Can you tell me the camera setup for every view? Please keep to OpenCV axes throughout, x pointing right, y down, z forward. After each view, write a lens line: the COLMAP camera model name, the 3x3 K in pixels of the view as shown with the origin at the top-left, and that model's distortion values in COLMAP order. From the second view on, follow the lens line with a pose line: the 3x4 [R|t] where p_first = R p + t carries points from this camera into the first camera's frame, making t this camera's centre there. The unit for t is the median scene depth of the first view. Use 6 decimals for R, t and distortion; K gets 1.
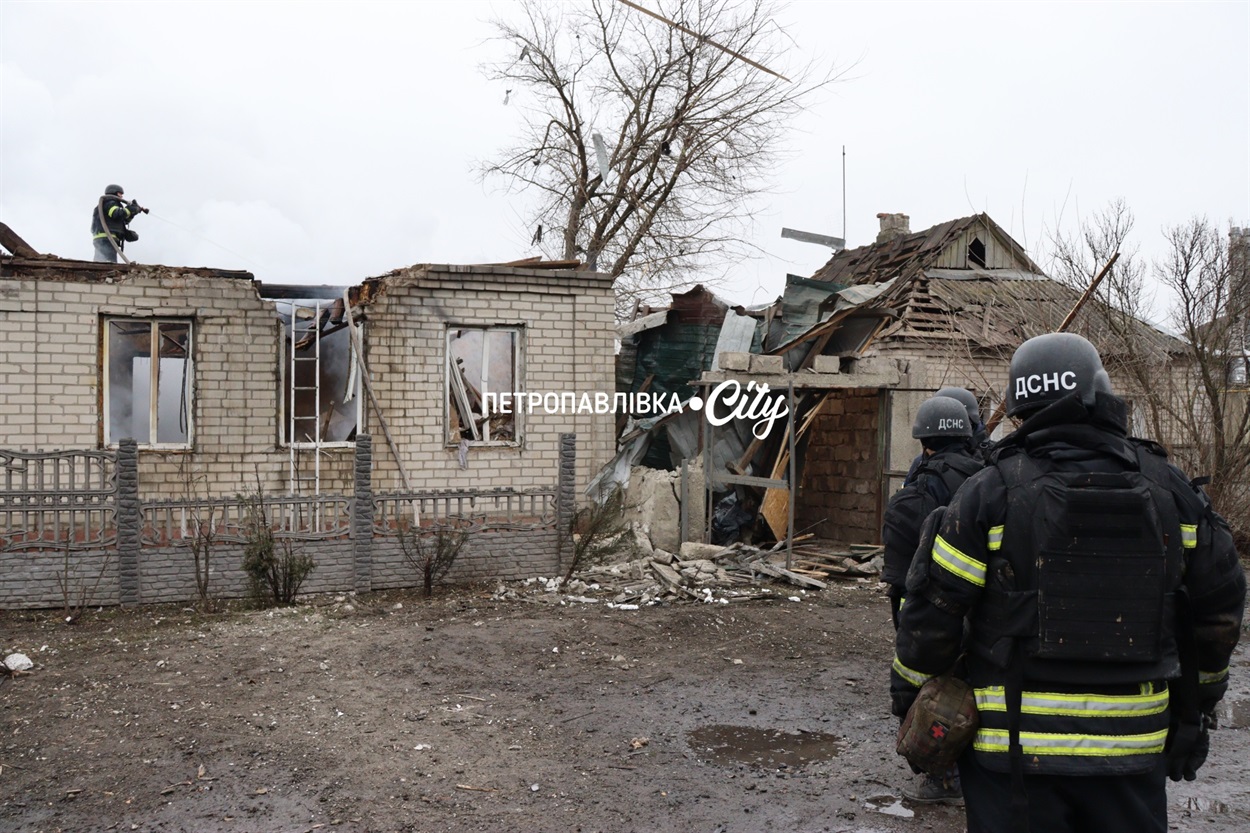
lens RADIAL K [[1018.2, 0, 625.0], [0, 1018.2, 416.5], [0, 0, 1]] dist [-0.167485, 0.152725]
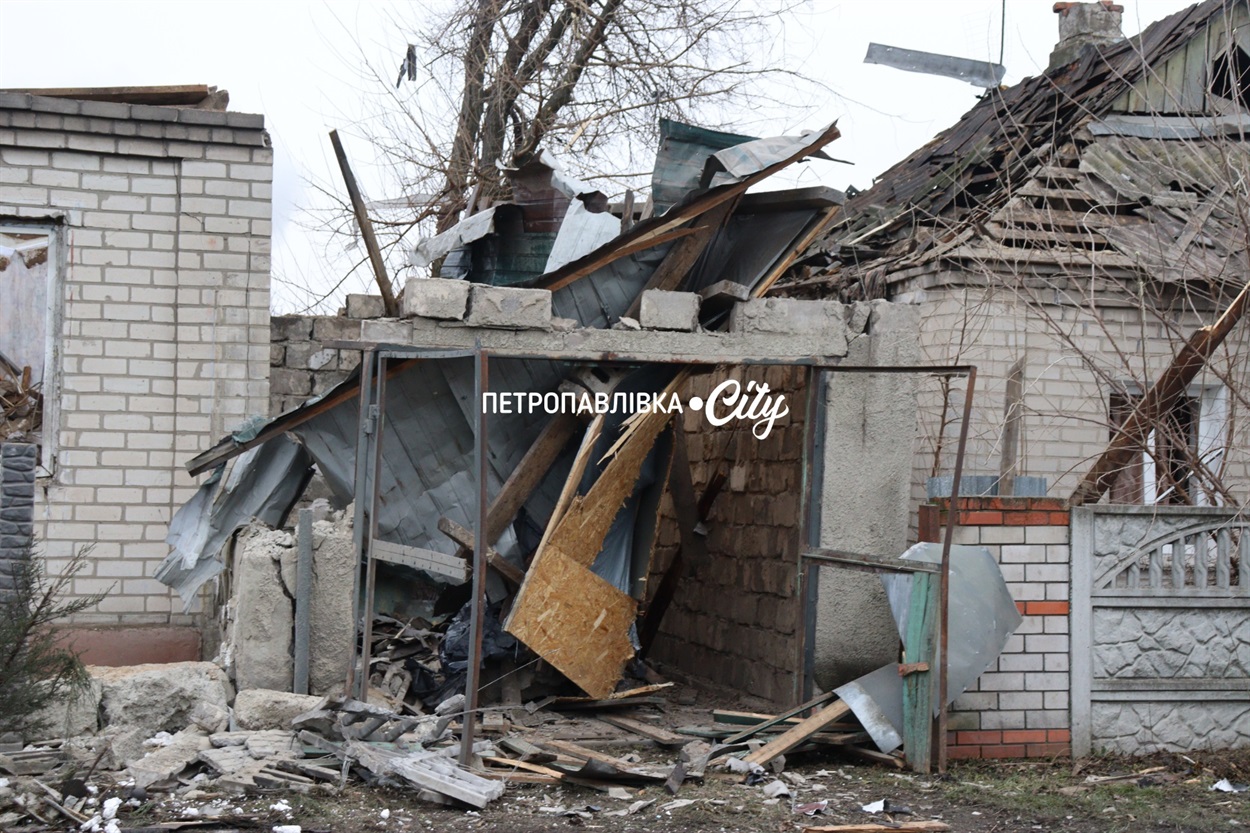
lens RADIAL K [[1946.0, 0, 625.0], [0, 1946.0, 416.5], [0, 0, 1]] dist [0.135164, 0.135348]
pose [[0.992512, 0.019774, -0.120537, 0.279996], [-0.021624, 0.999667, -0.014059, 0.008809], [0.120219, 0.016561, 0.992609, 0.124179]]
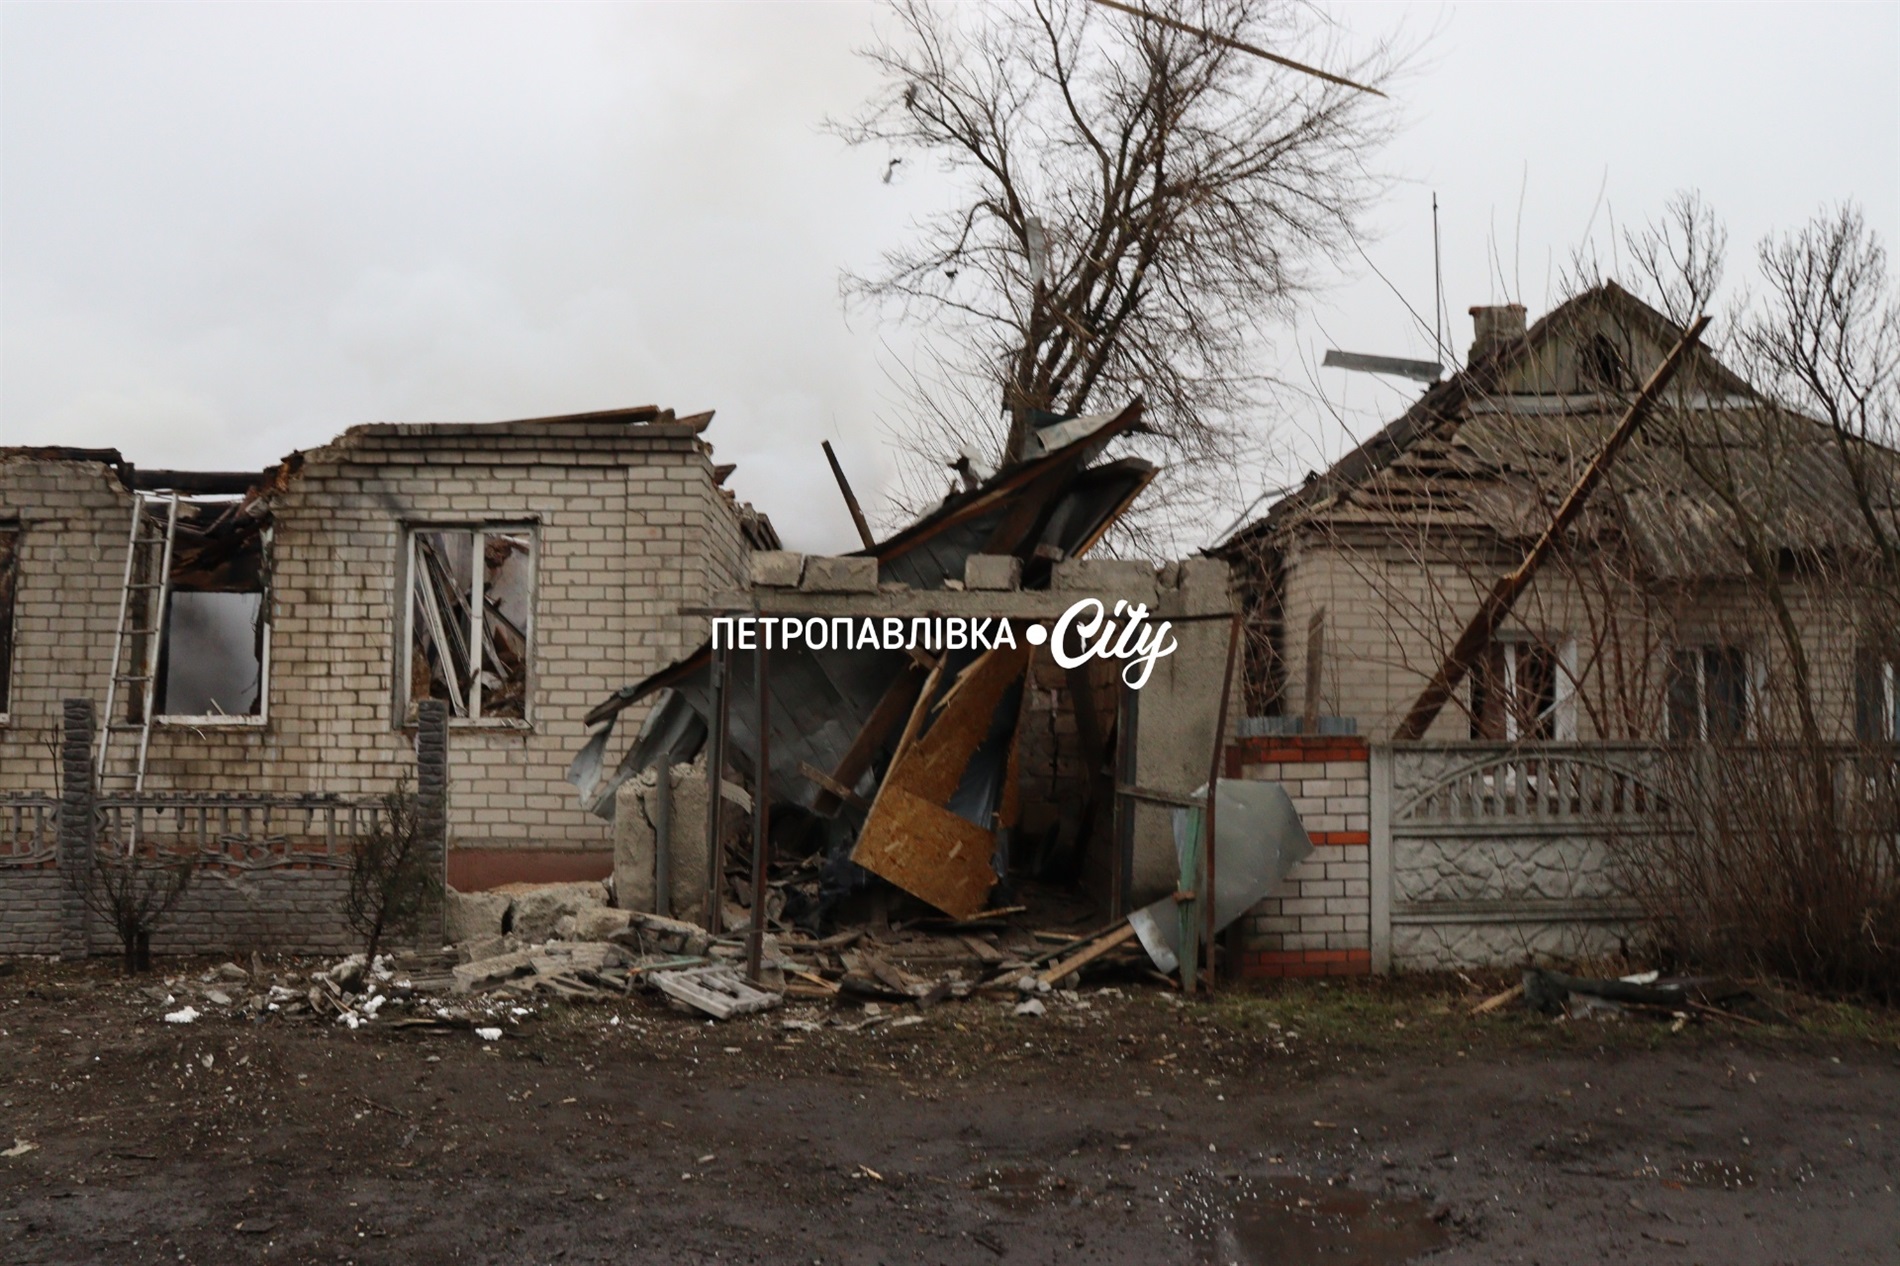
lens RADIAL K [[1547.6, 0, 950.0], [0, 1547.6, 633.0], [0, 0, 1]] dist [-0.167485, 0.152725]
pose [[0.942565, -0.010157, -0.333868, 0.428792], [-0.004652, 0.999041, -0.043526, 0.012250], [0.333990, 0.042580, 0.941614, 0.258106]]
